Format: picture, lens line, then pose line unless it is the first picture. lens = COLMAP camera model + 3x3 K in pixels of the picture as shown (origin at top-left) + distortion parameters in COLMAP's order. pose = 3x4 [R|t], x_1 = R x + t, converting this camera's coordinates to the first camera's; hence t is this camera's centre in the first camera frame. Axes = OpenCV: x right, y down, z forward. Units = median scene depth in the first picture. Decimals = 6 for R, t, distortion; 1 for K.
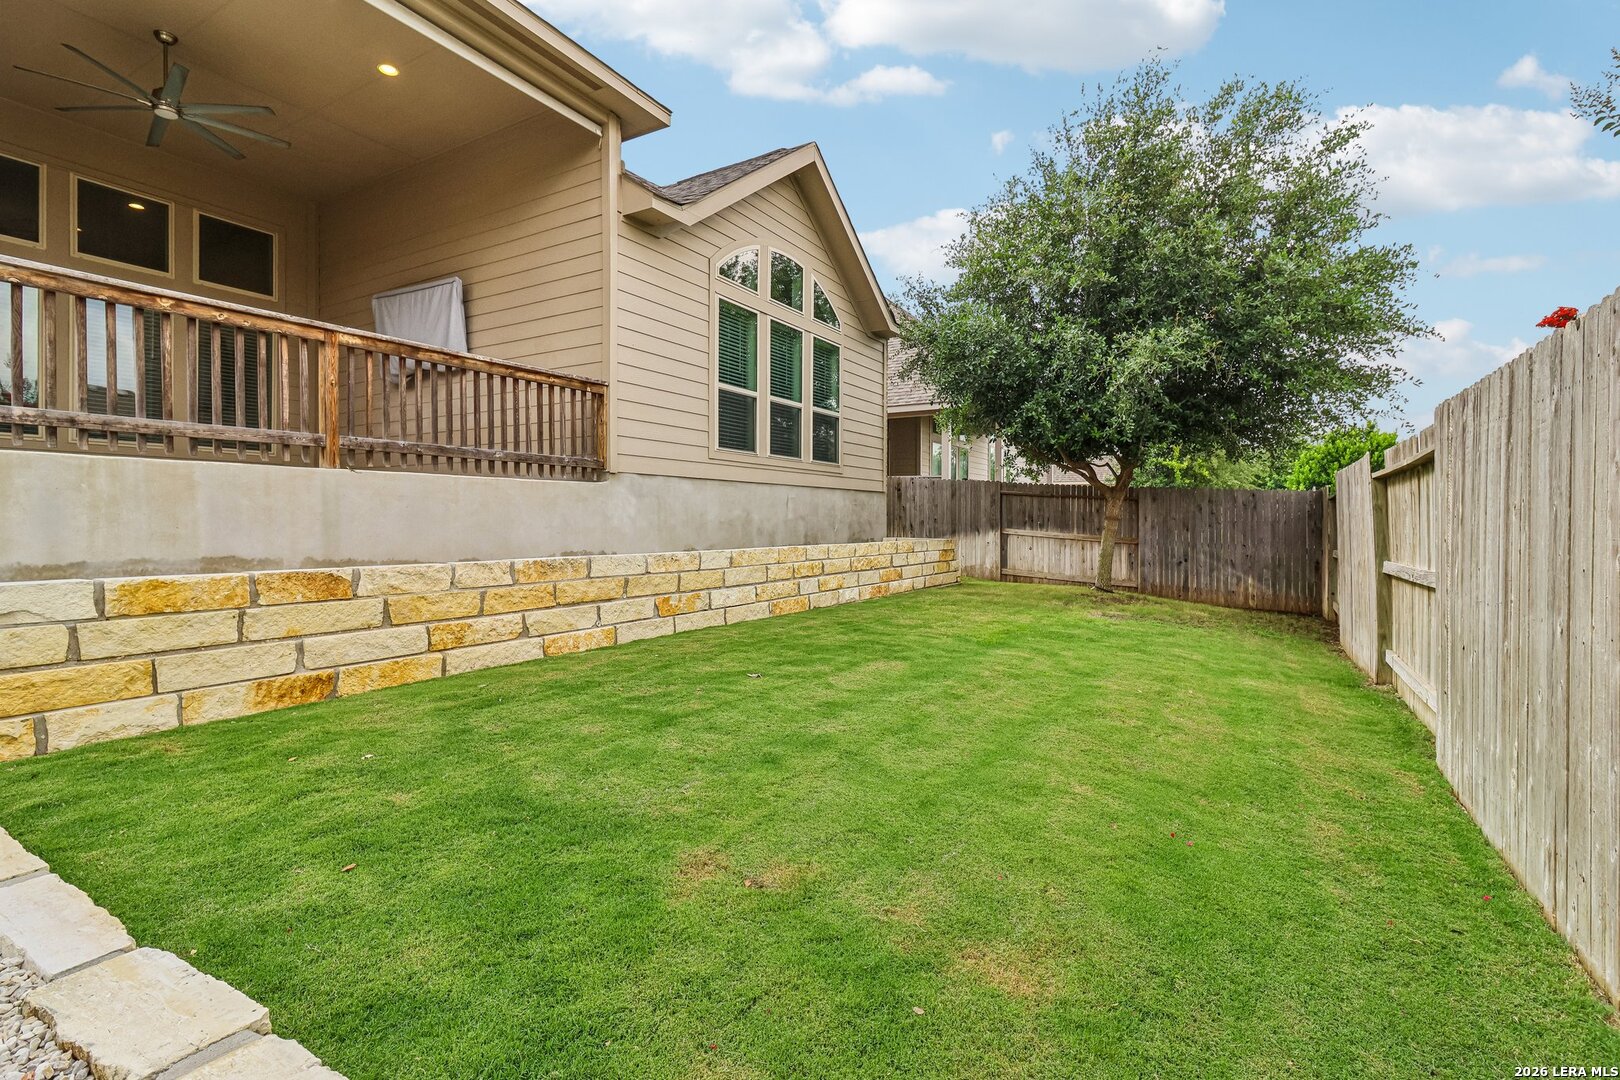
lens RADIAL K [[758.0, 0, 808.1], [0, 758.0, 518.7], [0, 0, 1]] dist [0.000120, 0.000000]
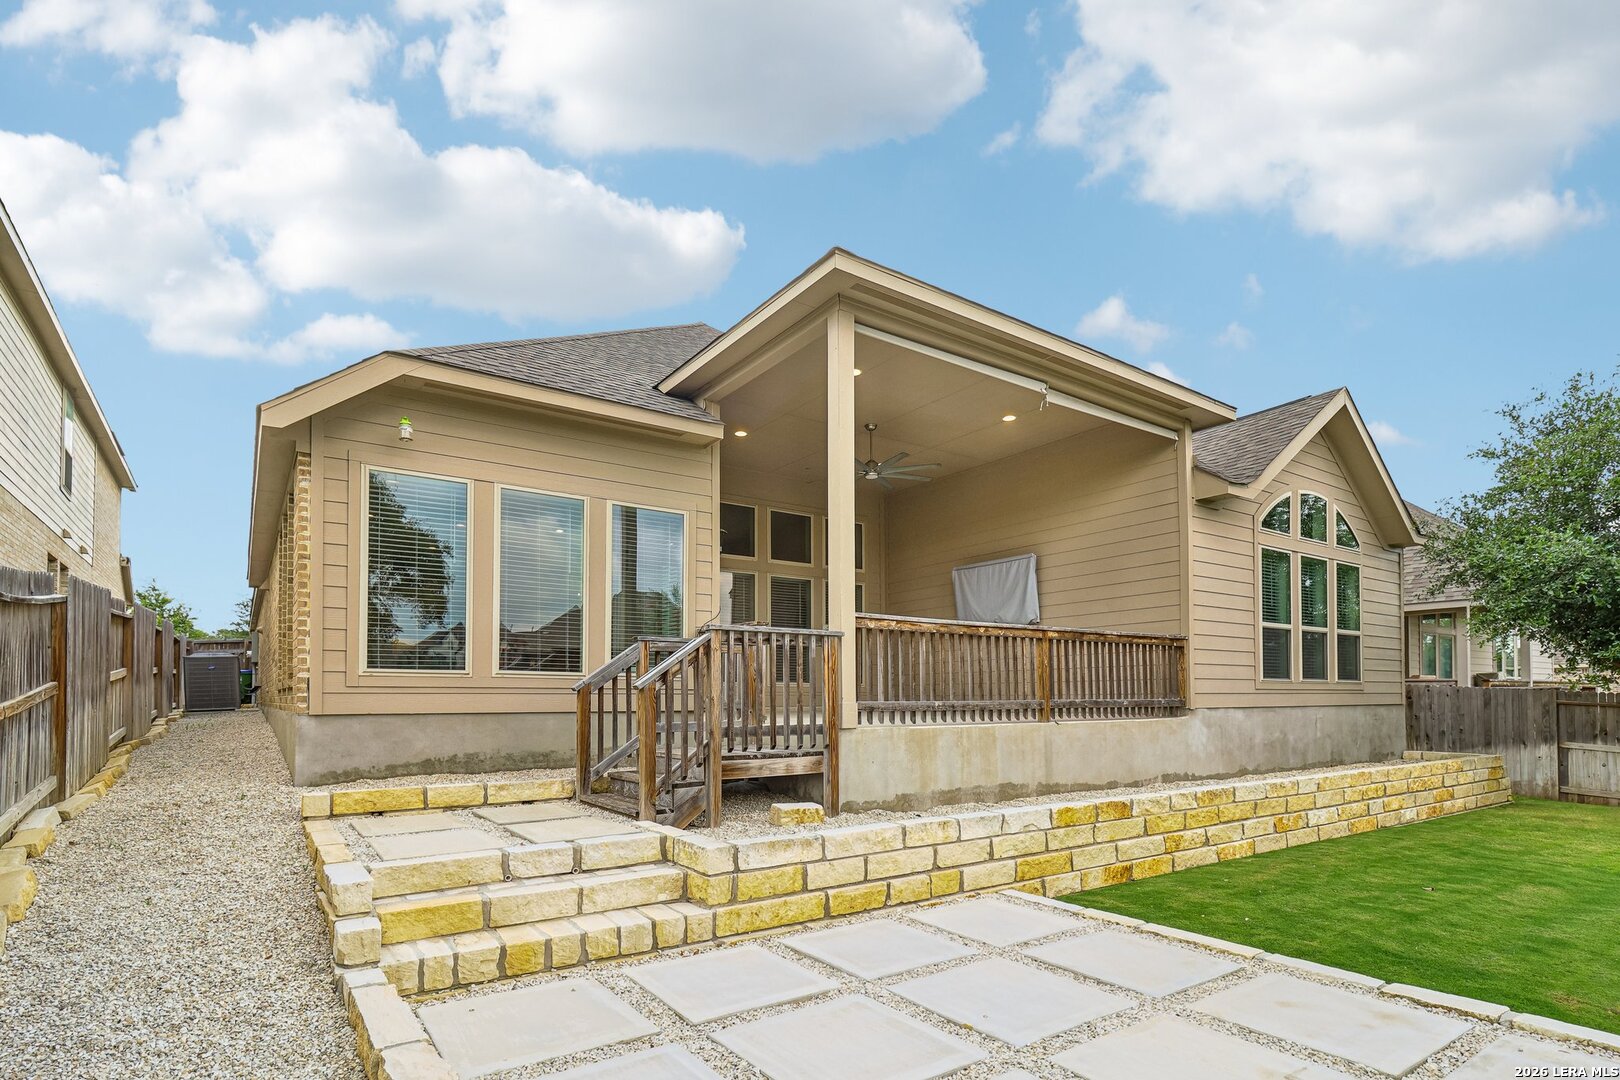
lens RADIAL K [[805.5, 0, 784.5], [0, 805.5, 677.4], [0, 0, 1]] dist [-0.001617, -0.000662]
pose [[0.903402, -0.022792, -0.428189, -0.254001], [0.011297, 0.999505, -0.029368, -0.070010], [0.428646, 0.021694, 0.903212, -0.399845]]
